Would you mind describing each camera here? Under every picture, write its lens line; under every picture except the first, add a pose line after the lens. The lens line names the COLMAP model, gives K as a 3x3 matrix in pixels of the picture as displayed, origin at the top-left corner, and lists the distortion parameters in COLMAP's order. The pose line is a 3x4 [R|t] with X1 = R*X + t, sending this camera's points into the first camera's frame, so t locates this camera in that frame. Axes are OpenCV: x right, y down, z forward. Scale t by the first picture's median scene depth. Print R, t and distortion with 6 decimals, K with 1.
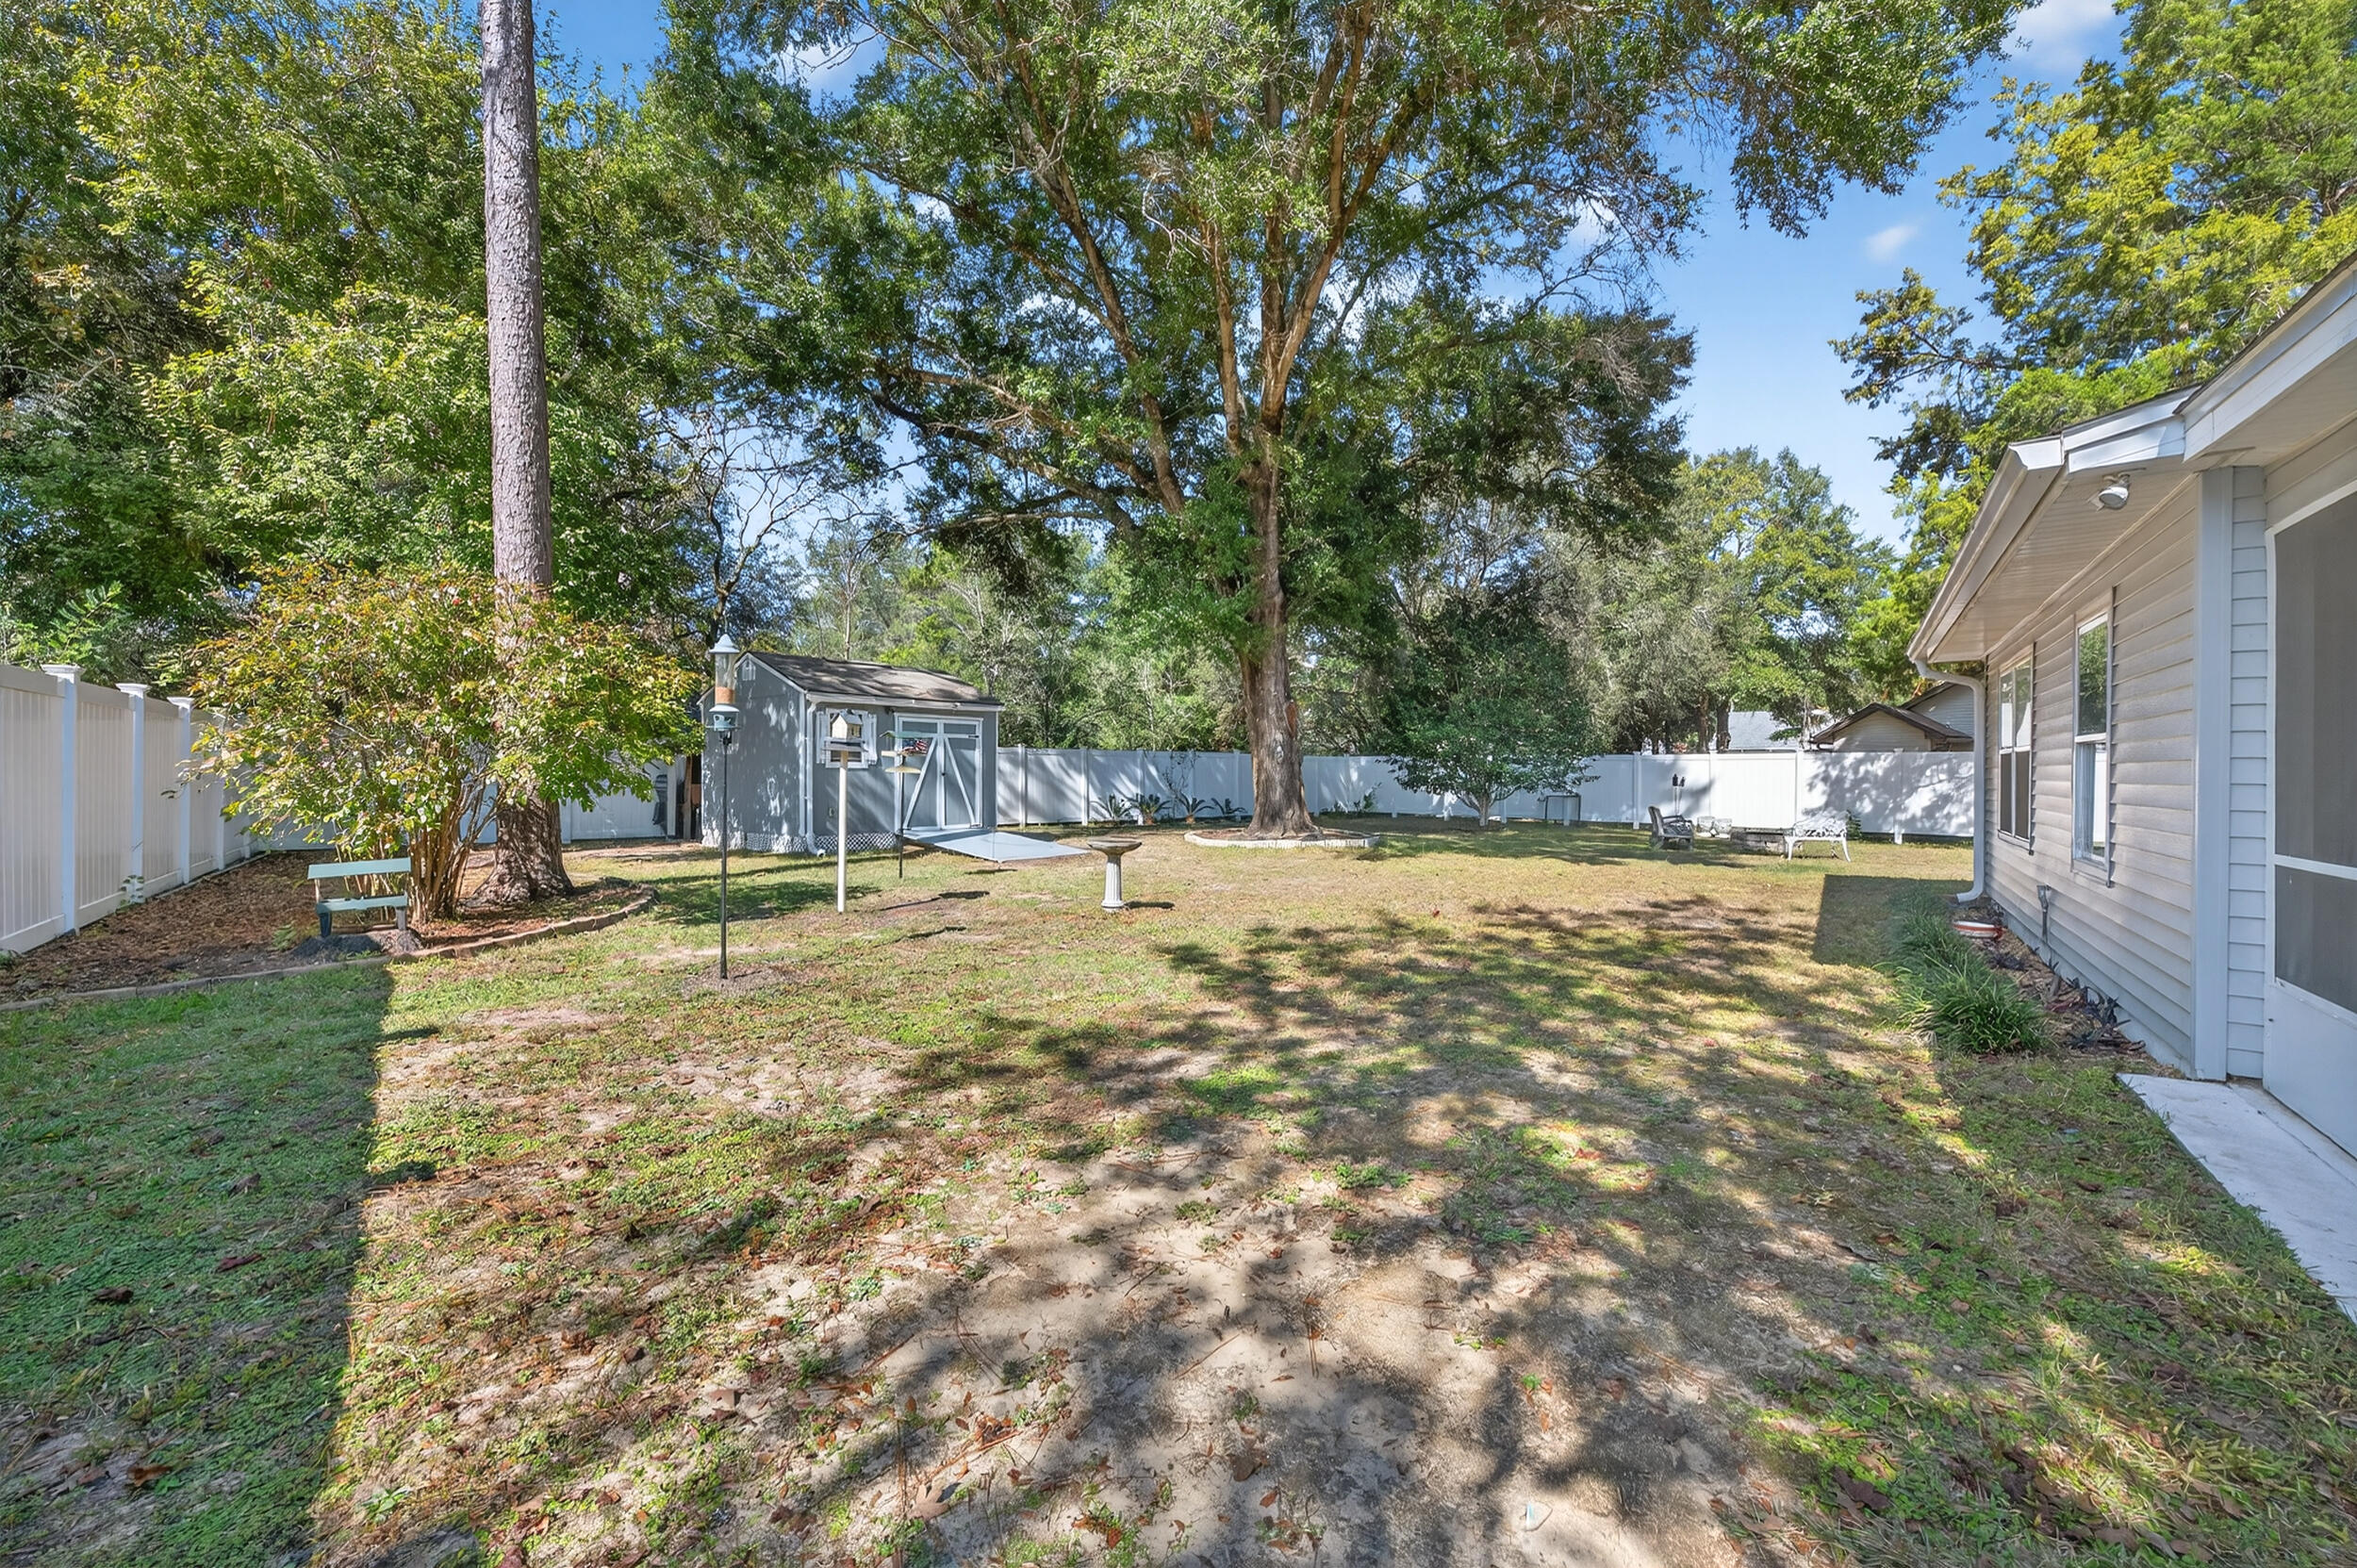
lens RADIAL K [[942.0, 0, 1179.5], [0, 942.0, 776.0], [0, 0, 1]] dist [-0.003999, 0.002487]
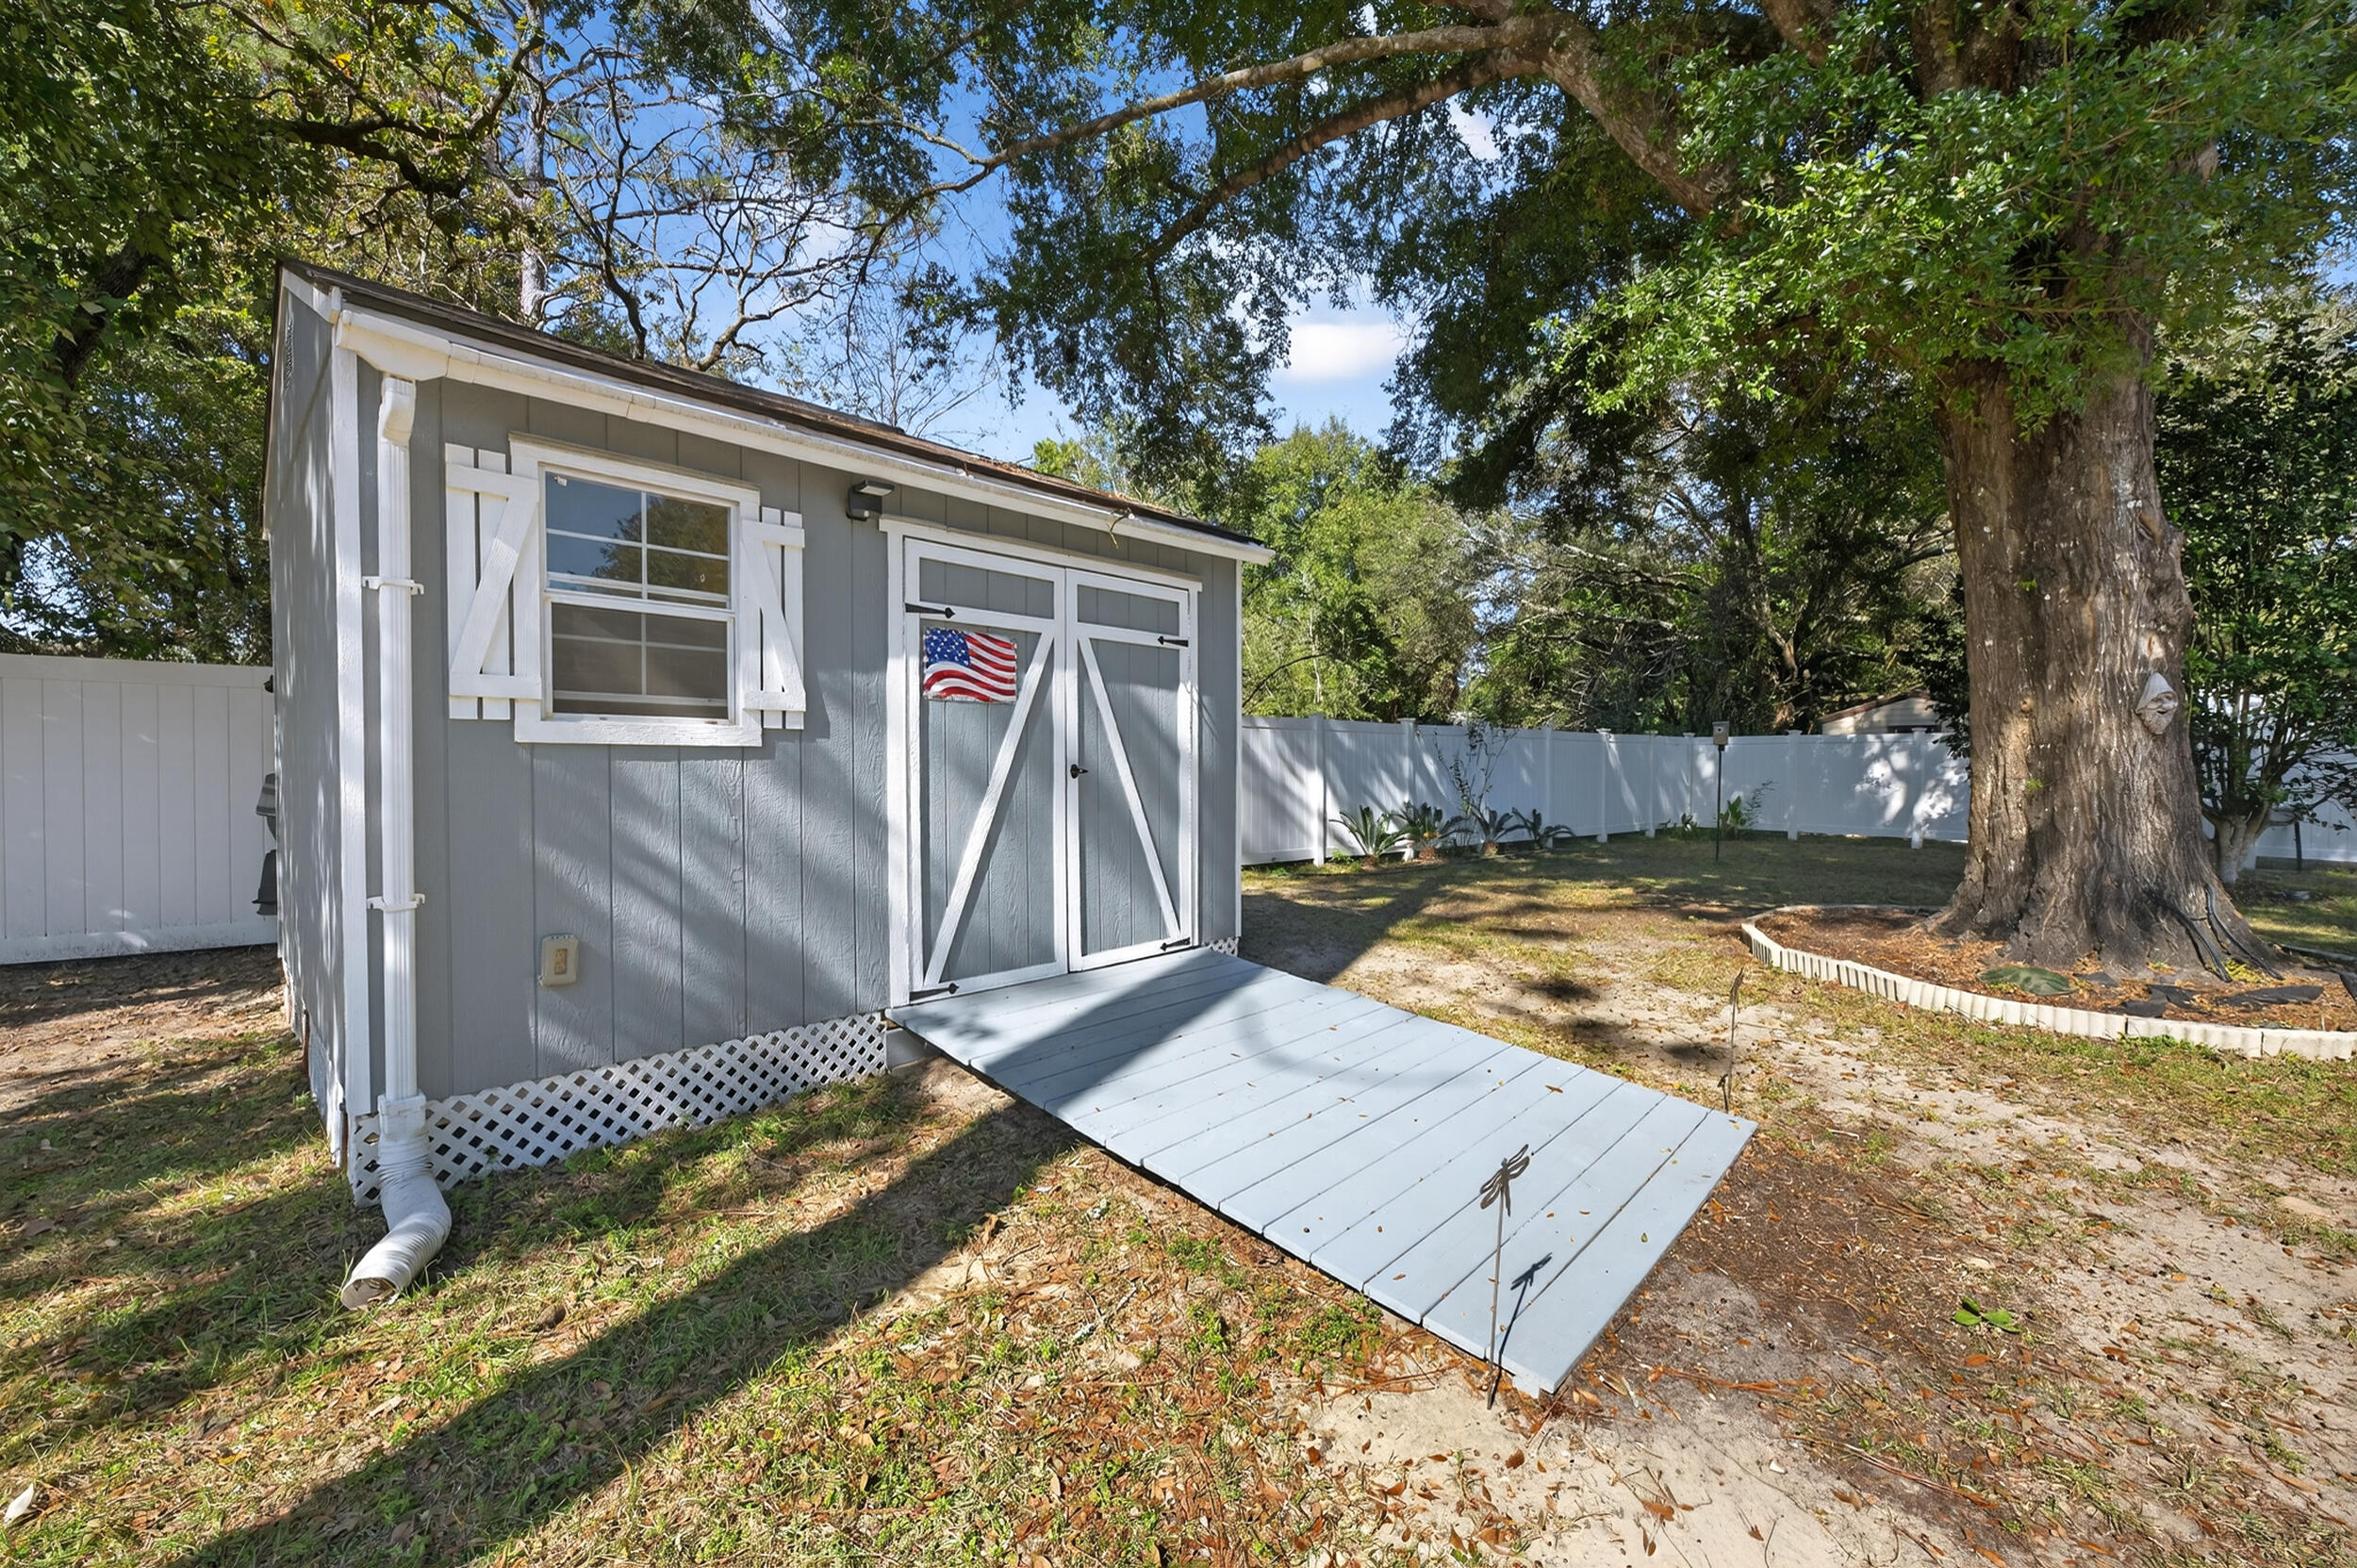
lens RADIAL K [[942.0, 0, 1164.6], [0, 942.0, 785.9], [0, 0, 1]] dist [-0.003999, 0.002487]
pose [[0.993925, -0.001434, -0.110051, -0.197668], [0.003367, 0.999843, 0.017382, -0.002748], [0.110009, -0.017647, 0.993774, 0.740578]]
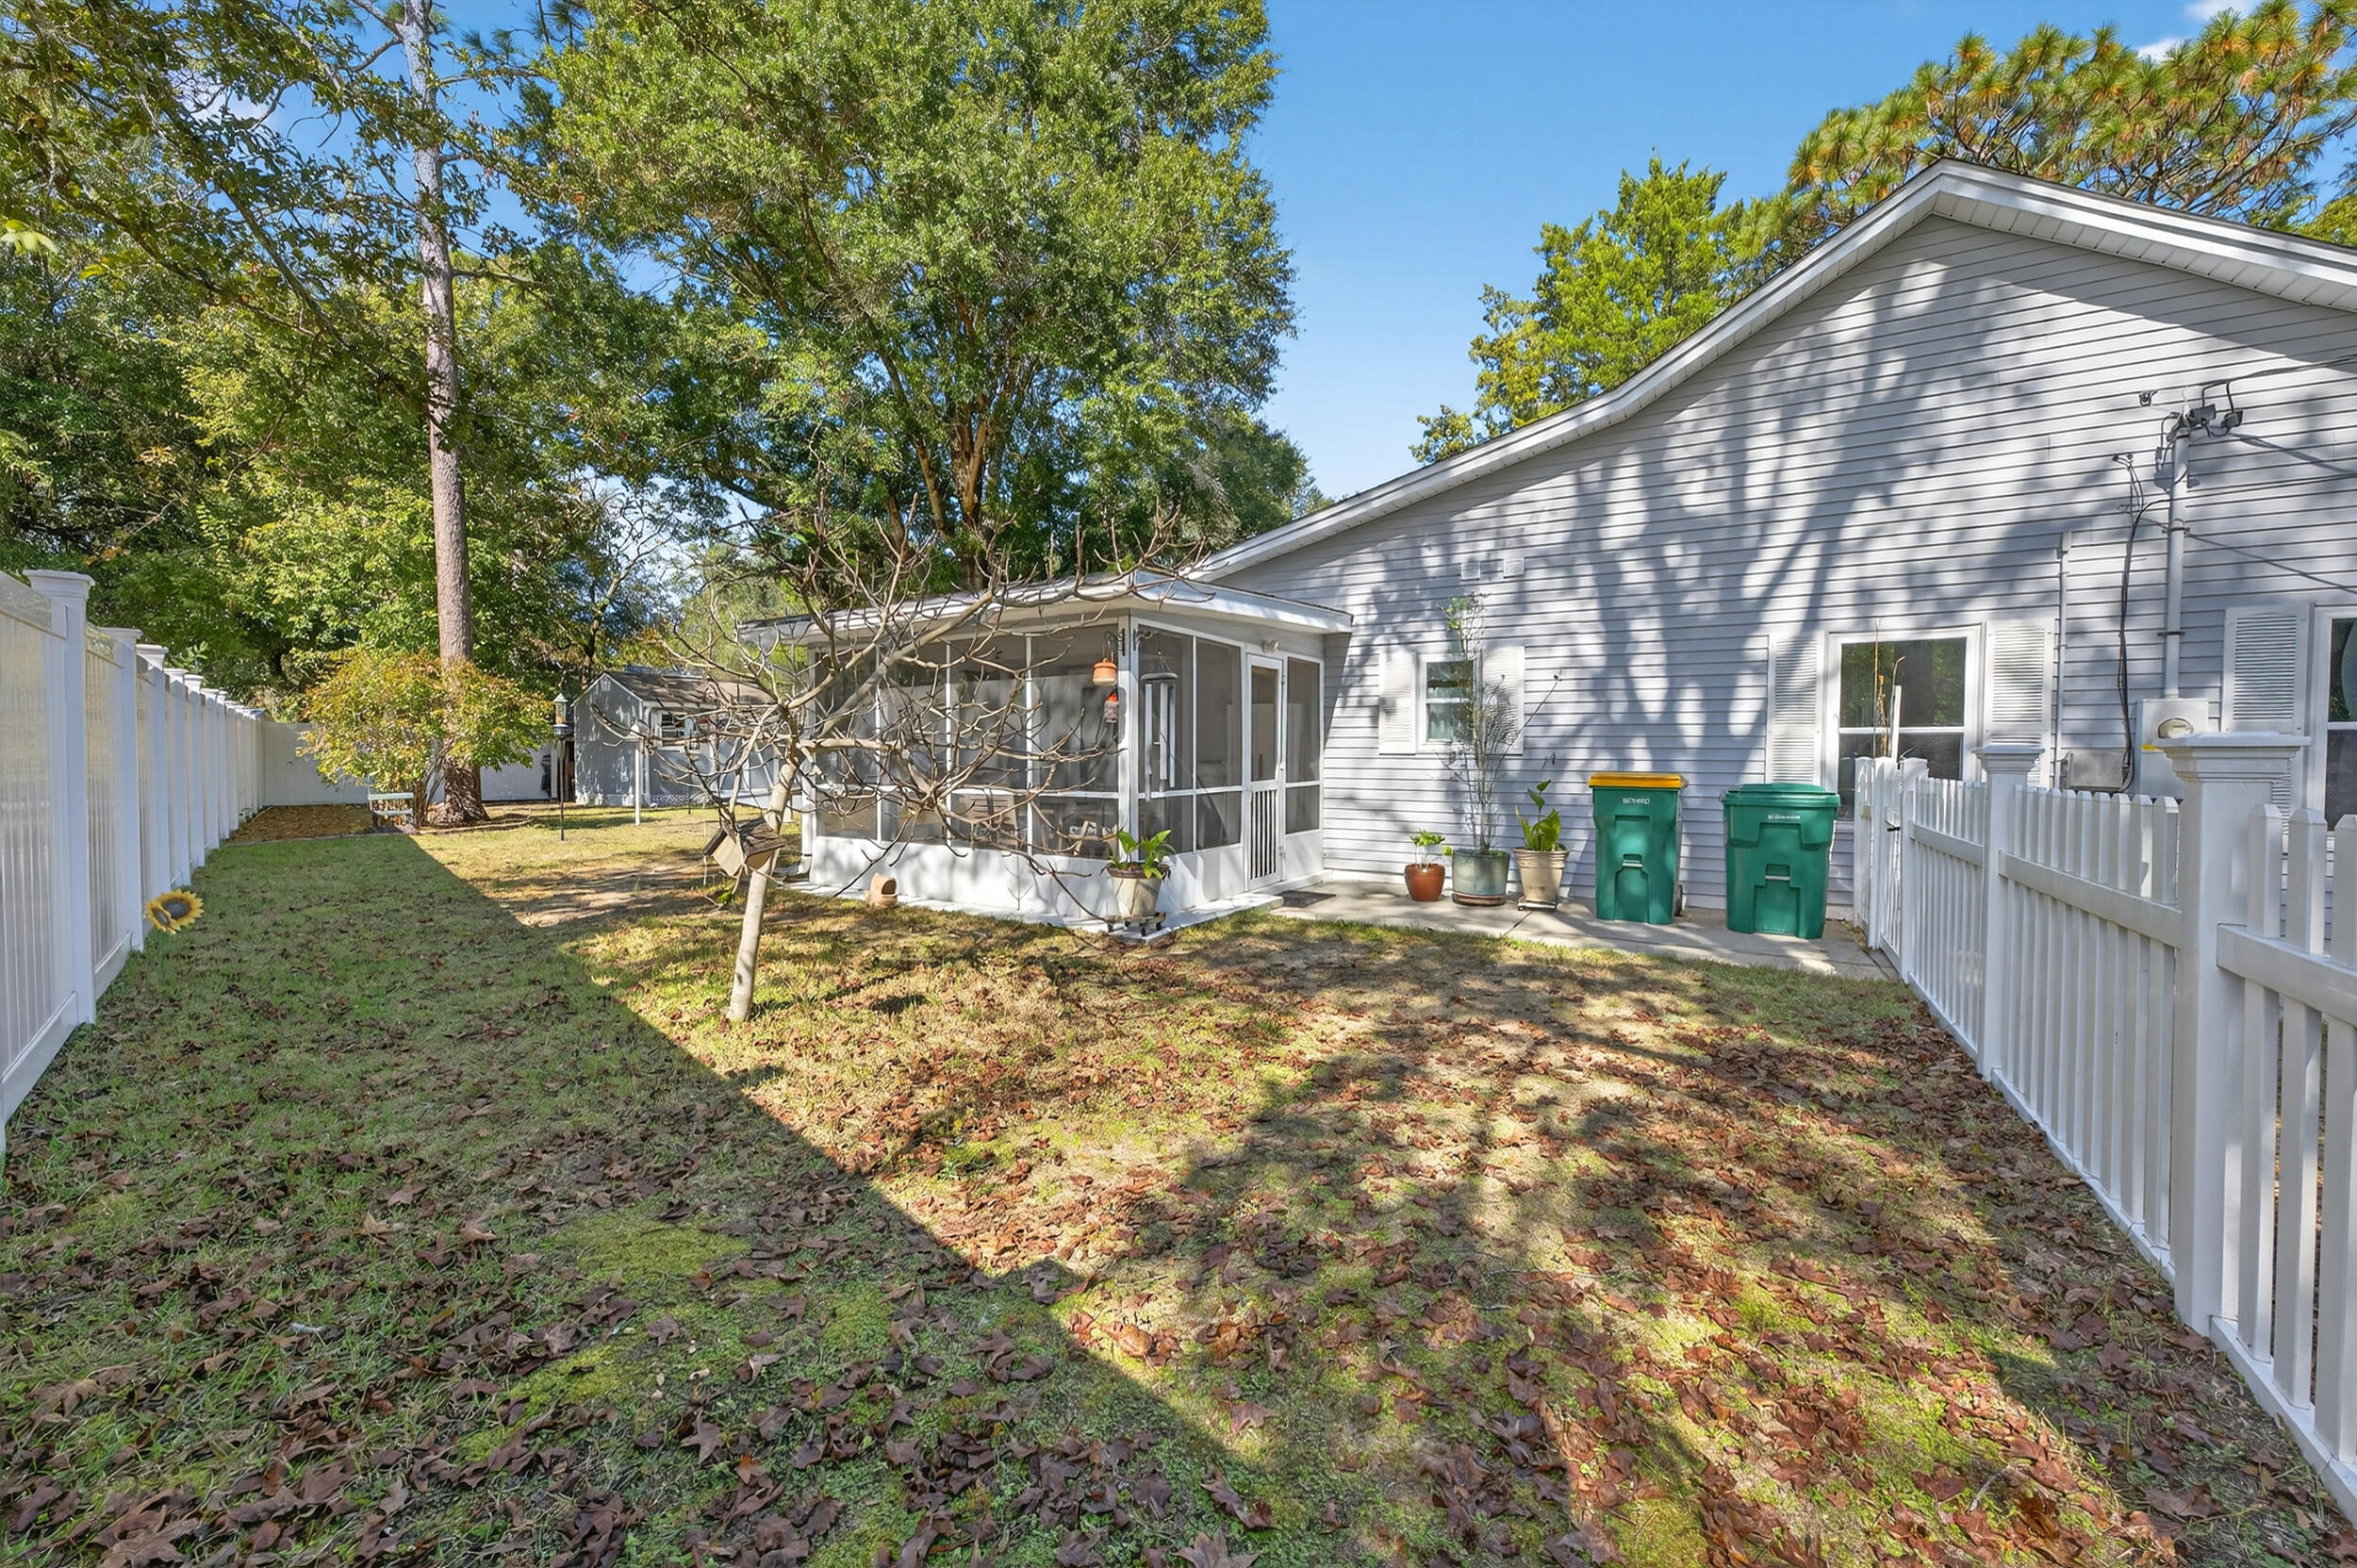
lens RADIAL K [[942.0, 0, 1179.7], [0, 942.0, 777.1], [0, 0, 1]] dist [-0.003999, 0.002487]
pose [[0.997023, -0.004681, 0.076963, 0.305874], [0.003015, 0.999759, 0.021749, 0.004004], [-0.077046, -0.021452, 0.996797, -0.509860]]
